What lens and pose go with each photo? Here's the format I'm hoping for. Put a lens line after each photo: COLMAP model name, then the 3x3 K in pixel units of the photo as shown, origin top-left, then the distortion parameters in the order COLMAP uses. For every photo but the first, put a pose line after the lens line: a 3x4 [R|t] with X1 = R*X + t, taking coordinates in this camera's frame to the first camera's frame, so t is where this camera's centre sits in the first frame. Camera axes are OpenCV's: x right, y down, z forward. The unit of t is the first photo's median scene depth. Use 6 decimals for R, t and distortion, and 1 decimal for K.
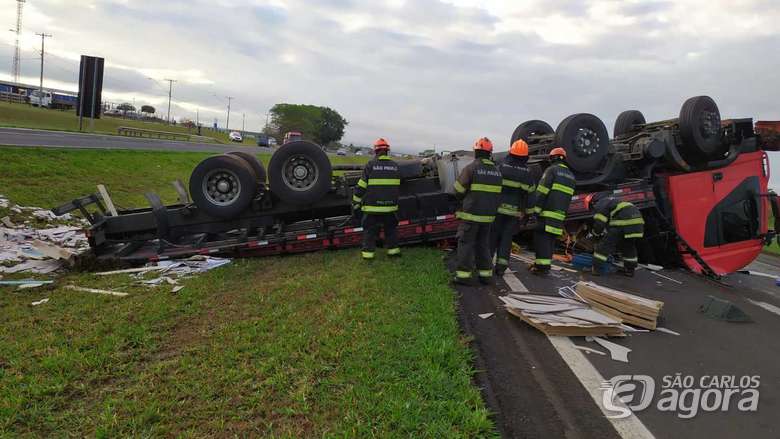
lens RADIAL K [[591.1, 0, 390.0], [0, 591.1, 219.5], [0, 0, 1]] dist [0.050989, -0.006964]
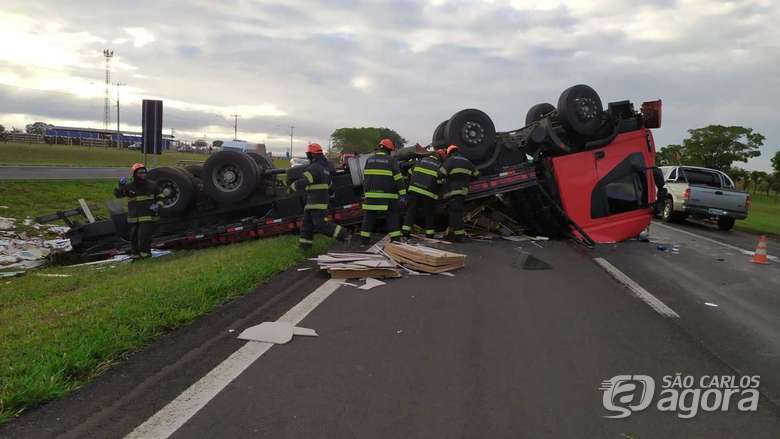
lens RADIAL K [[591.1, 0, 390.0], [0, 591.1, 219.5], [0, 0, 1]] dist [0.050989, -0.006964]
pose [[0.989782, -0.062965, -0.127936, 0.299362], [0.059023, 0.997664, -0.034381, 0.063583], [0.129802, 0.026479, 0.991186, -0.143226]]
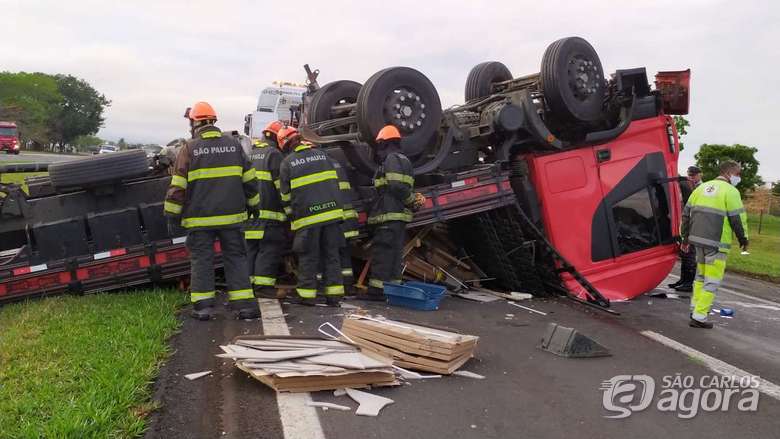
lens RADIAL K [[1026.1, 0, 390.0], [0, 1026.1, 219.5], [0, 0, 1]] dist [0.084382, -0.007915]
pose [[0.981956, -0.057755, 0.180074, 0.101499], [0.065445, 0.997168, -0.037055, 0.027644], [-0.177423, 0.048171, 0.982955, -0.088433]]
